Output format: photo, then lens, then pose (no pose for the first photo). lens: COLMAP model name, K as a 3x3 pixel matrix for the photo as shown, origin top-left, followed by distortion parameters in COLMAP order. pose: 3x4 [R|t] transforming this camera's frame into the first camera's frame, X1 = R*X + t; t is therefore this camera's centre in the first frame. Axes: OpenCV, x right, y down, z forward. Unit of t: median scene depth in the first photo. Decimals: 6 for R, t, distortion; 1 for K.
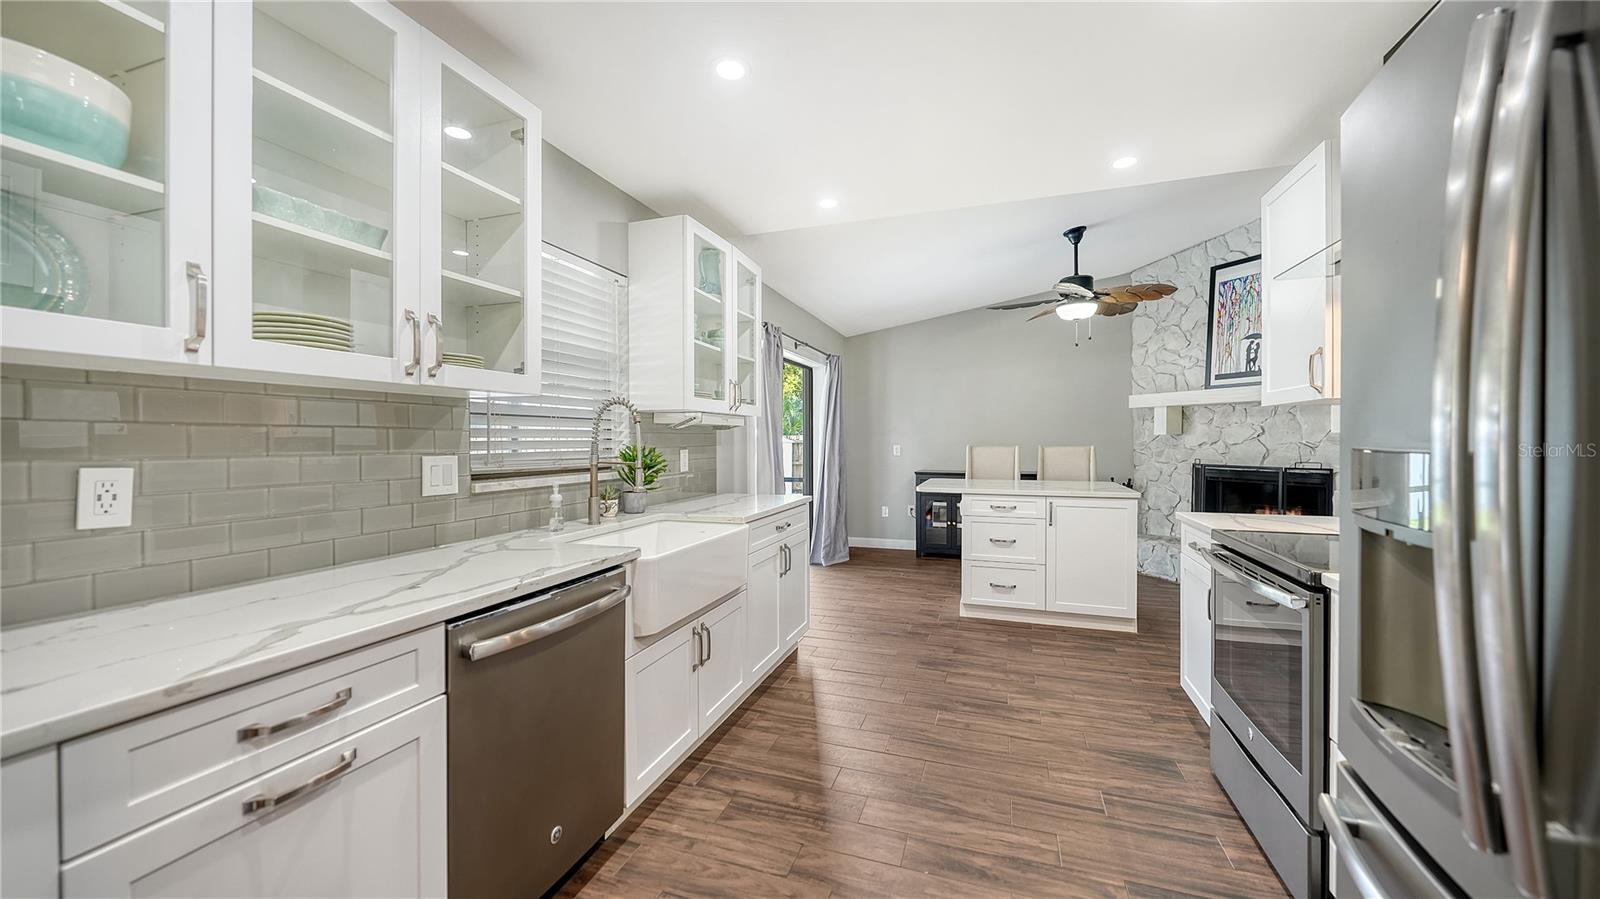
lens RADIAL K [[588.6, 0, 801.4], [0, 588.6, 443.7], [0, 0, 1]] dist [0.007219, -0.000882]
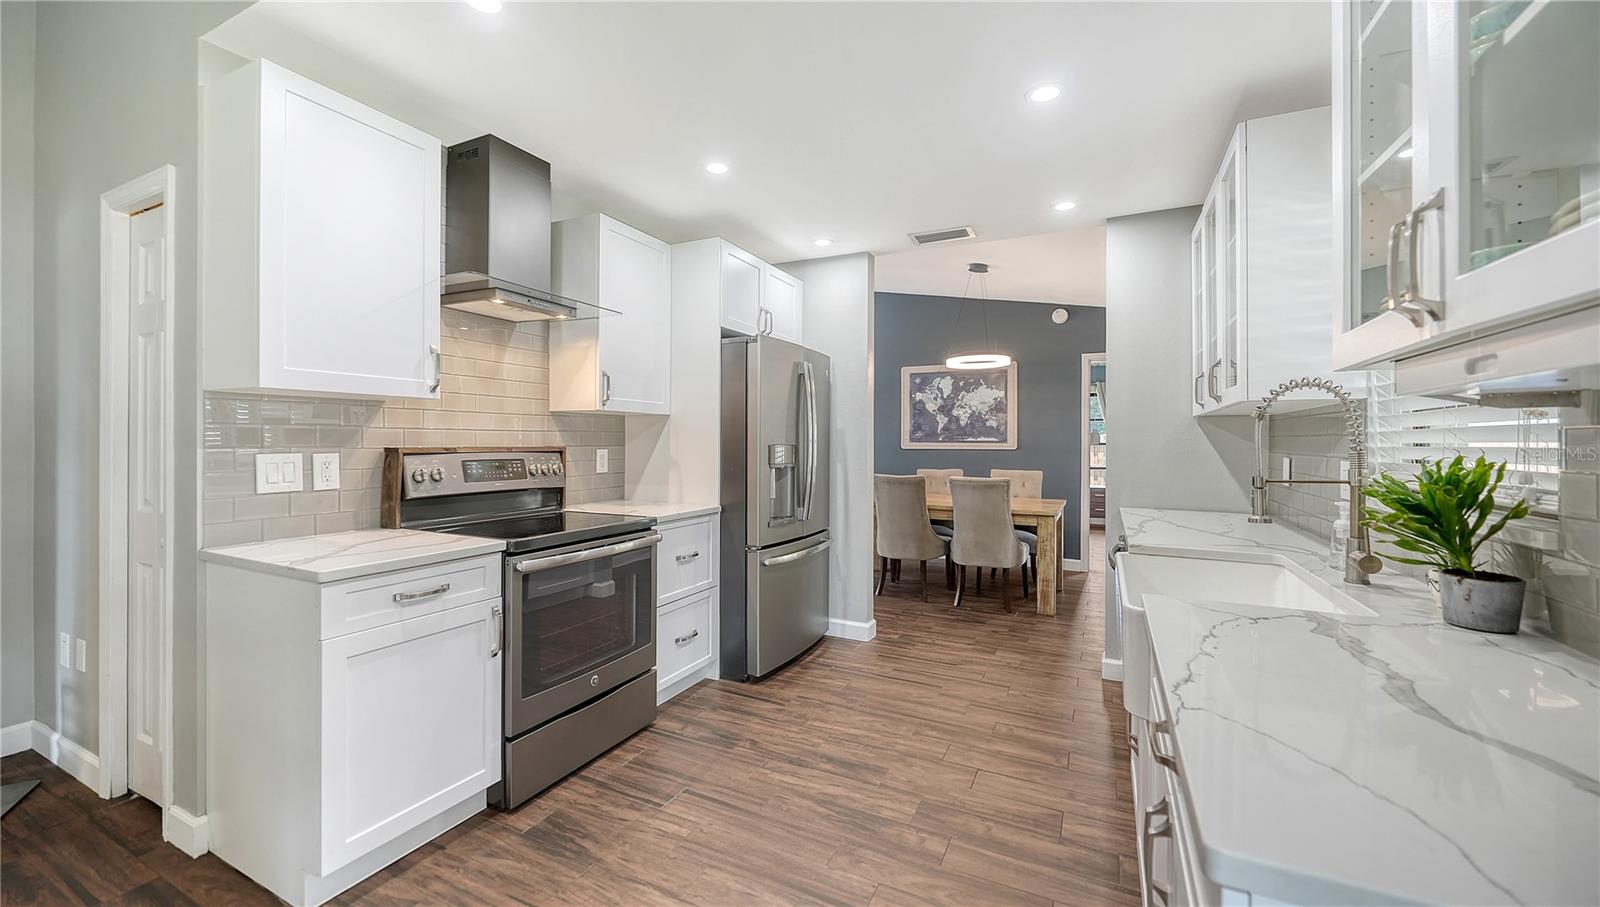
lens RADIAL K [[638.7, 0, 775.4], [0, 638.7, 437.5], [0, 0, 1]] dist [-0.001683, -0.000315]
pose [[-0.988014, -0.002569, 0.154345, 0.126449], [-0.001998, 0.999991, 0.003859, -0.013264], [-0.154353, 0.003504, -0.988009, 1.525224]]
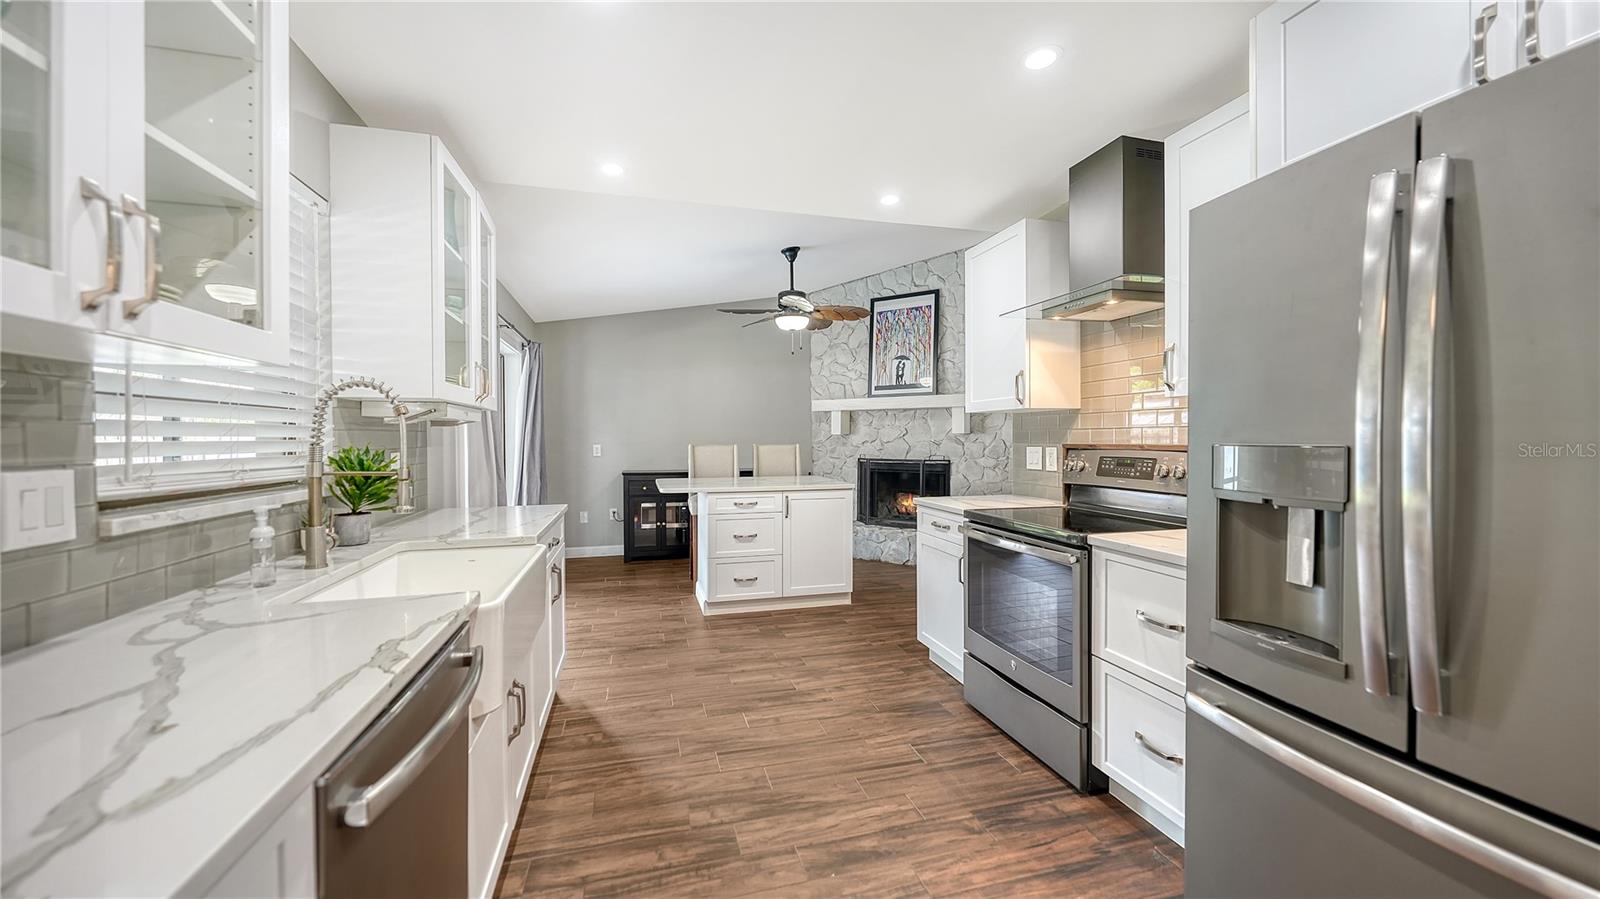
lens RADIAL K [[588.6, 0, 796.1], [0, 588.6, 443.0], [0, 0, 1]] dist [0.007219, -0.000882]
pose [[0.828965, -0.005046, 0.559278, -0.241448], [0.005051, 0.999986, 0.001535, -0.000593], [-0.559278, 0.001553, 0.828979, 0.131539]]
